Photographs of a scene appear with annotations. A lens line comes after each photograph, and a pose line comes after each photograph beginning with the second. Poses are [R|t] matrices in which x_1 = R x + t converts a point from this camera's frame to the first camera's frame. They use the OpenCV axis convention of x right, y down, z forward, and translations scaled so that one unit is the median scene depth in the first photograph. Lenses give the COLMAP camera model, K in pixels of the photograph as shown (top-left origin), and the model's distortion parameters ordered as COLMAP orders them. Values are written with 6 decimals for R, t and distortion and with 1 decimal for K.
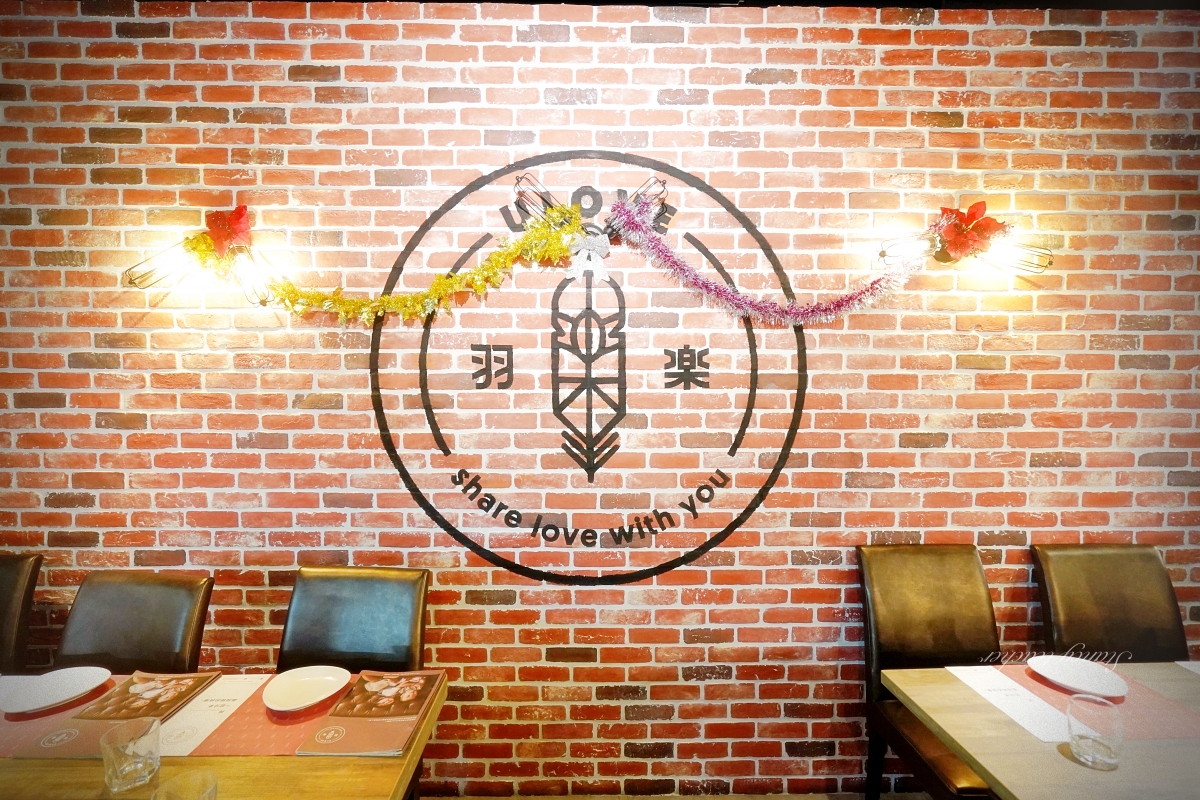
lens RADIAL K [[550.7, 0, 599.9], [0, 550.7, 403.7], [0, 0, 1]] dist [-0.003956, 0.000106]
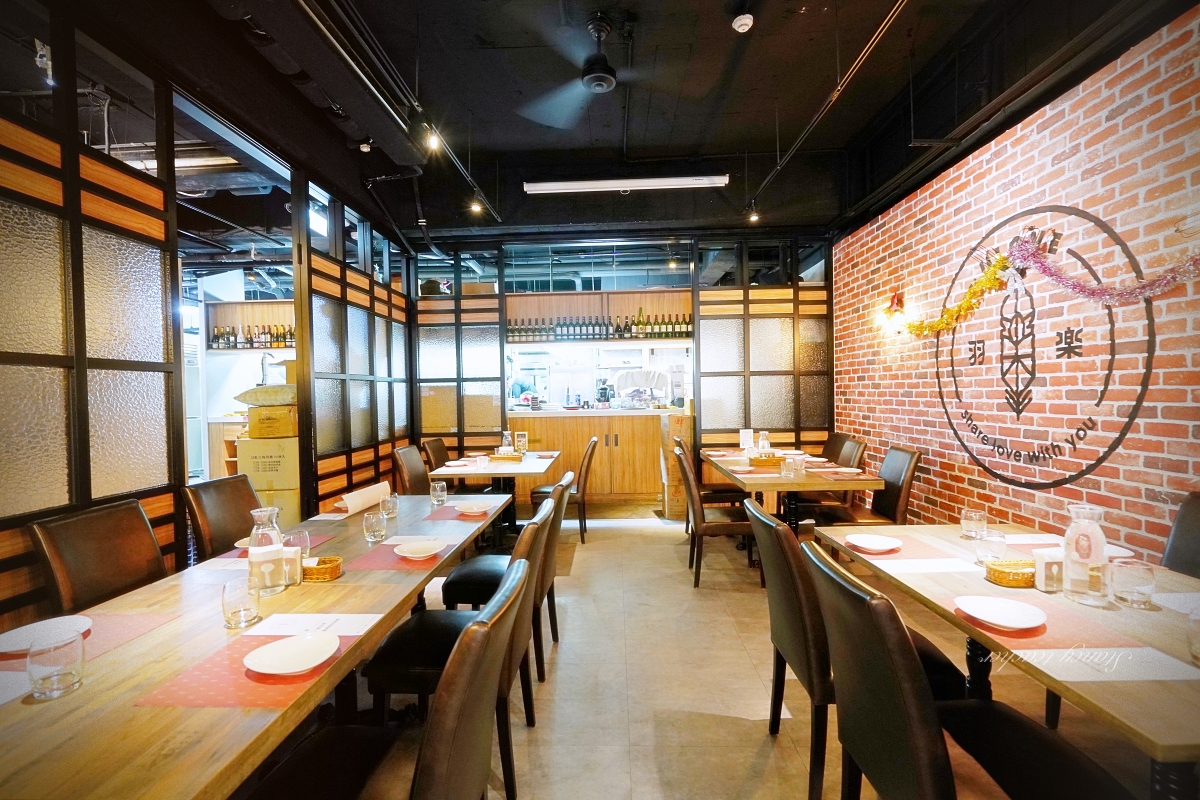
lens RADIAL K [[550.7, 0, 597.6], [0, 550.7, 399.5], [0, 0, 1]] dist [-0.003956, 0.000106]
pose [[-0.037338, 0.011267, -0.999239, 1.611104], [-0.018862, 0.999750, 0.011978, 0.084598], [0.999125, 0.019295, -0.037116, -0.153257]]
